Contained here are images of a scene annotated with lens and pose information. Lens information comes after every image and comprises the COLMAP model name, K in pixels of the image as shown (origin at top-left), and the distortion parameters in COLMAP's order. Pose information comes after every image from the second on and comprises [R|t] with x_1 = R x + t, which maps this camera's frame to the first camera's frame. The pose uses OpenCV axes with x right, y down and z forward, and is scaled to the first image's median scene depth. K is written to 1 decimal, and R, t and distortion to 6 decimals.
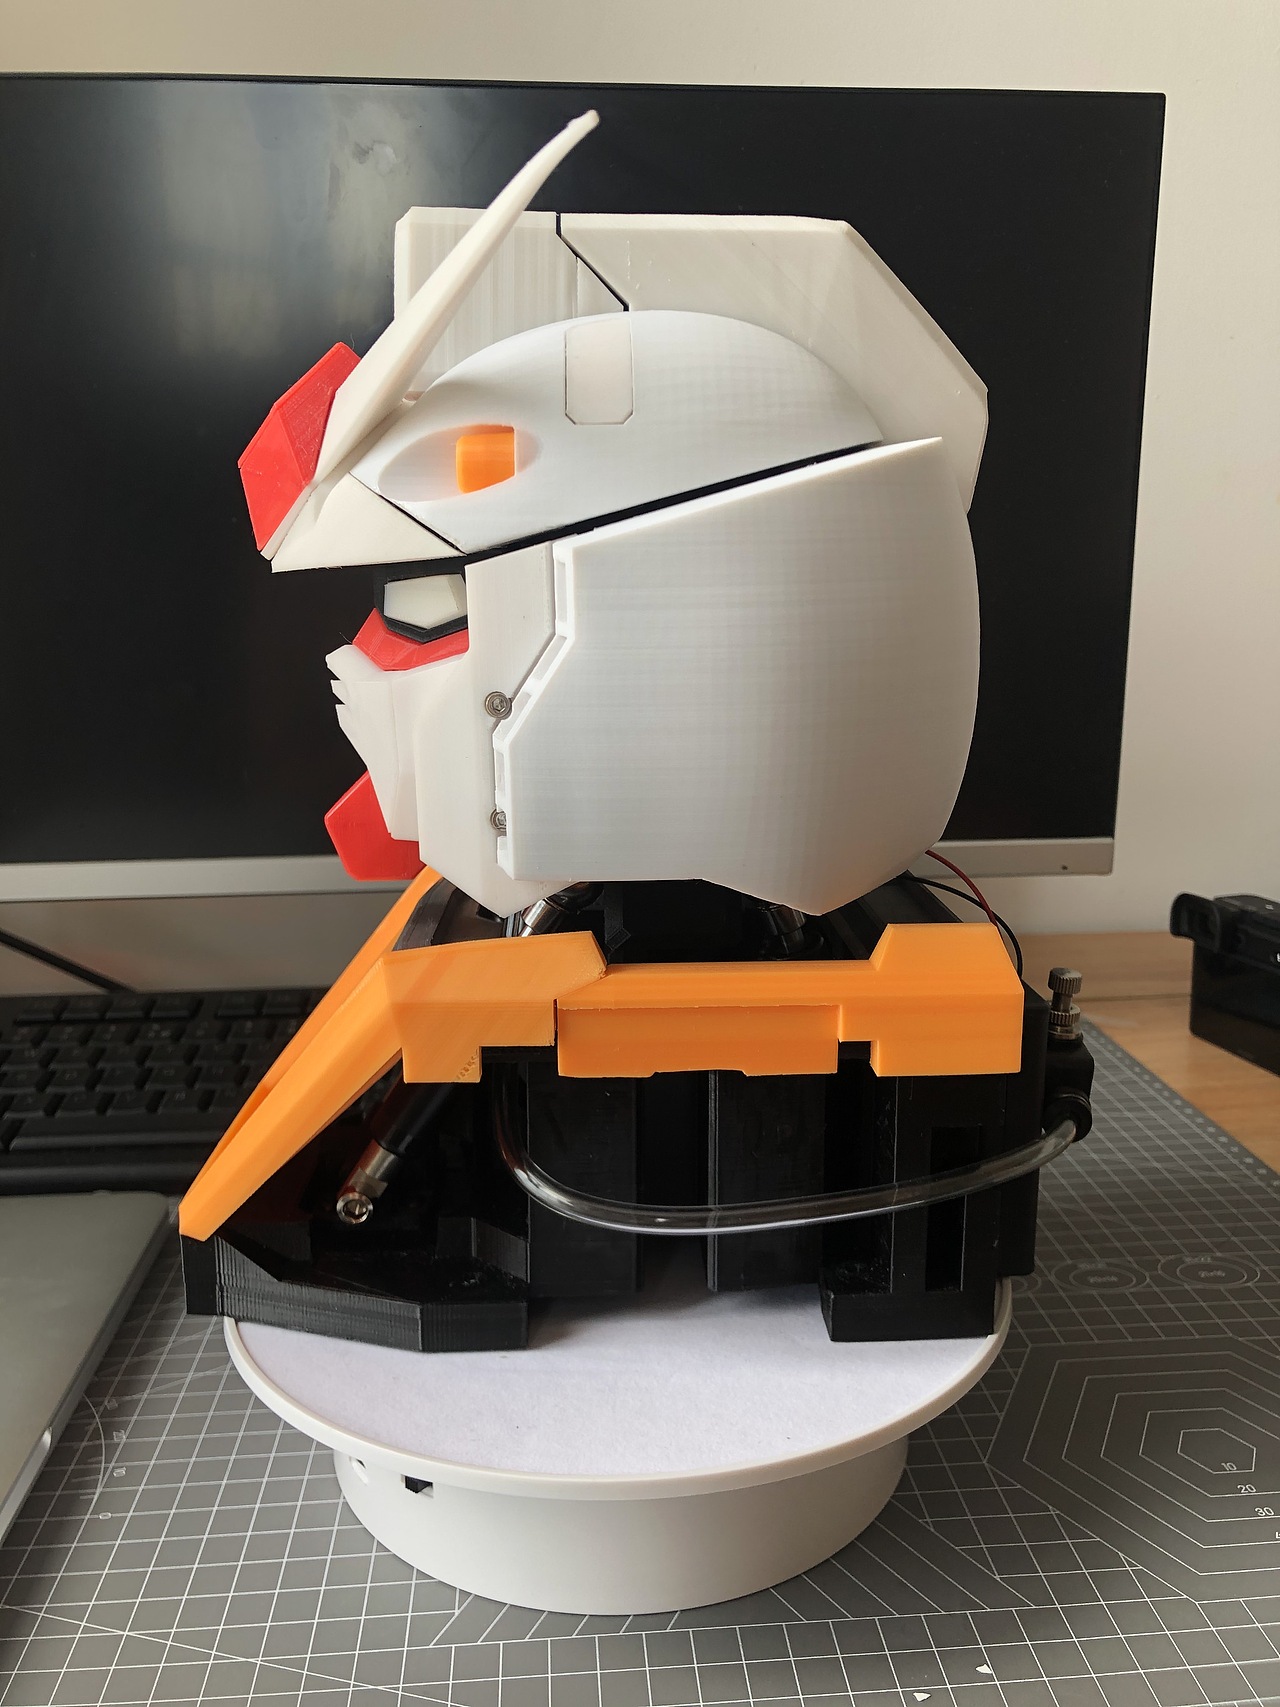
lens RADIAL K [[1380.1, 0, 641.0], [0, 1380.1, 862.1], [0, 0, 1]] dist [0.047482, -0.173221]
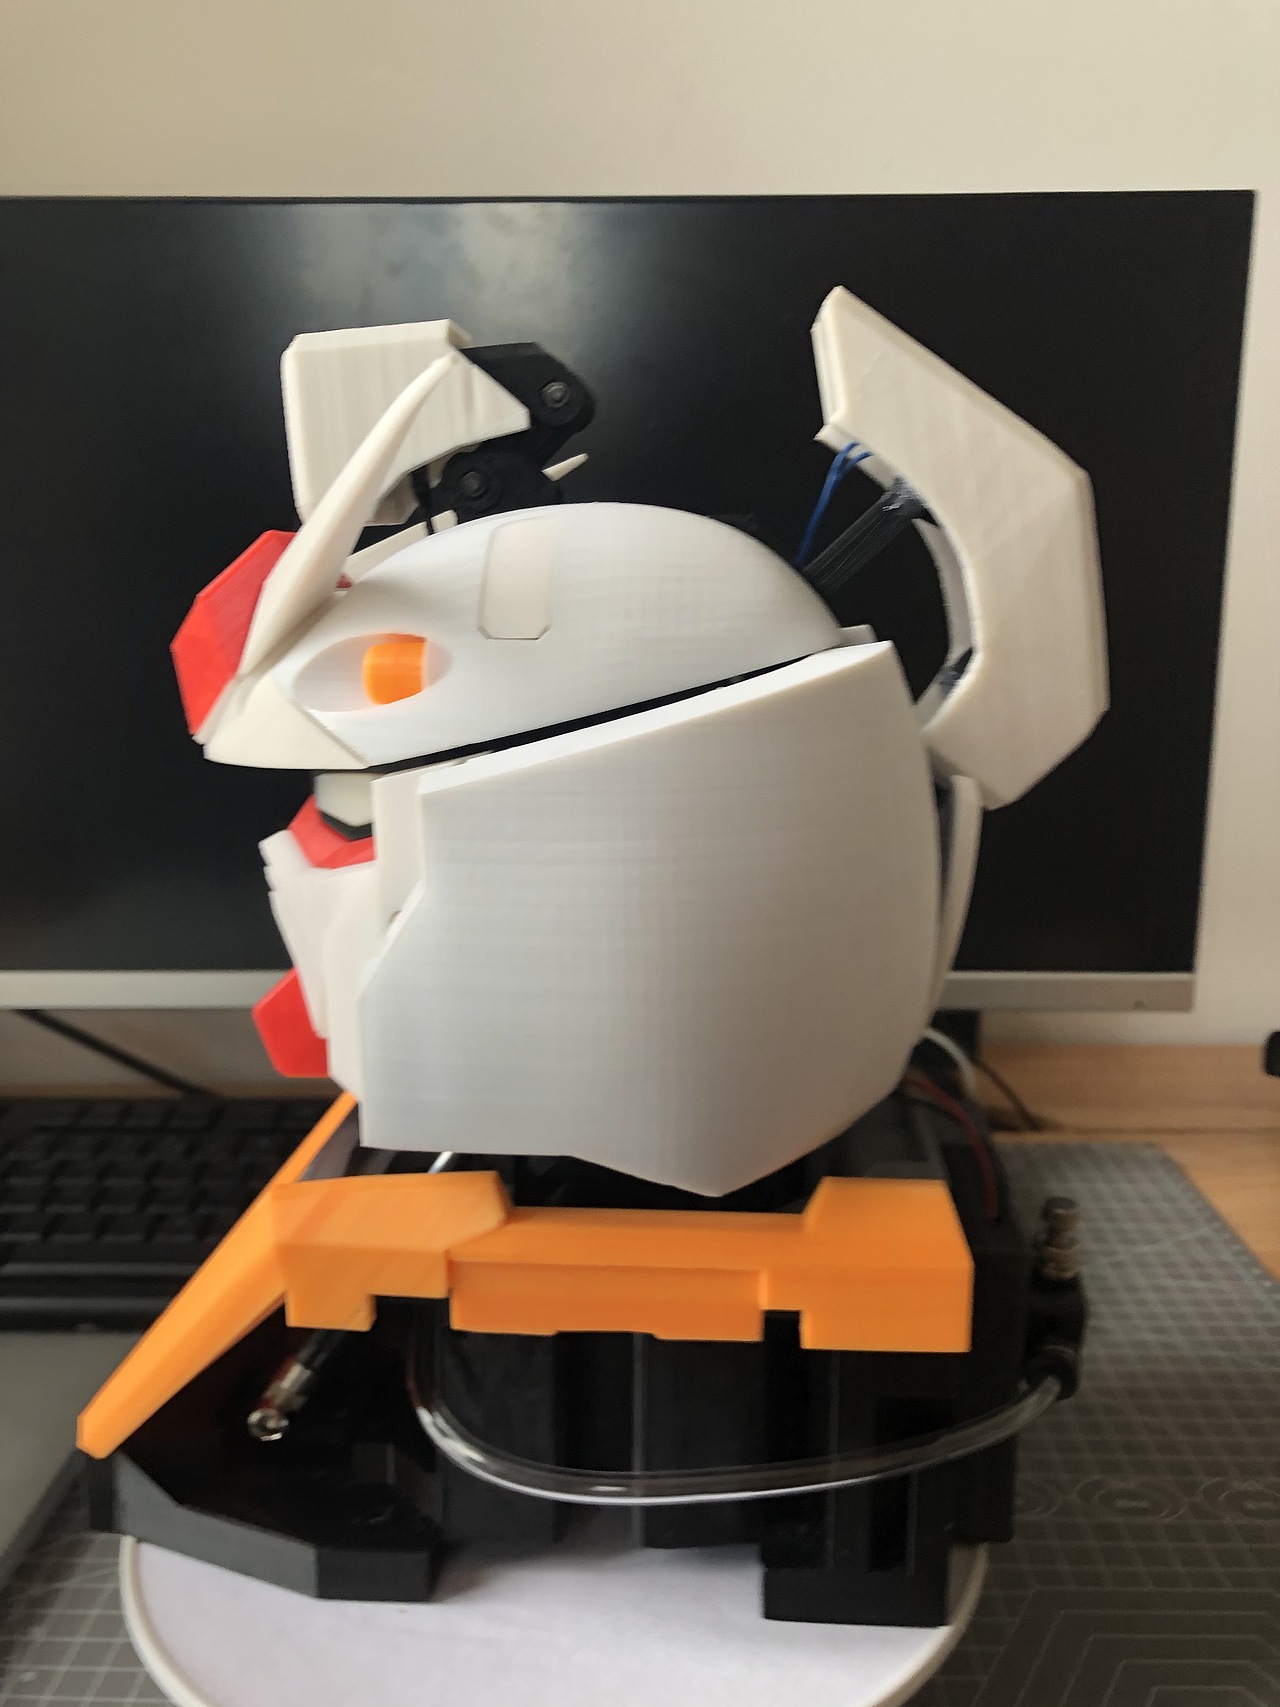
lens RADIAL K [[1388.3, 0, 640.0], [0, 1388.3, 853.5], [0, 0, 1]] dist [0.009338, -0.004499]
pose [[0.993968, 0.036469, -0.103430, 0.135289], [-0.038668, 0.999065, -0.019339, -0.136303], [0.102628, 0.023222, 0.994449, 0.073797]]
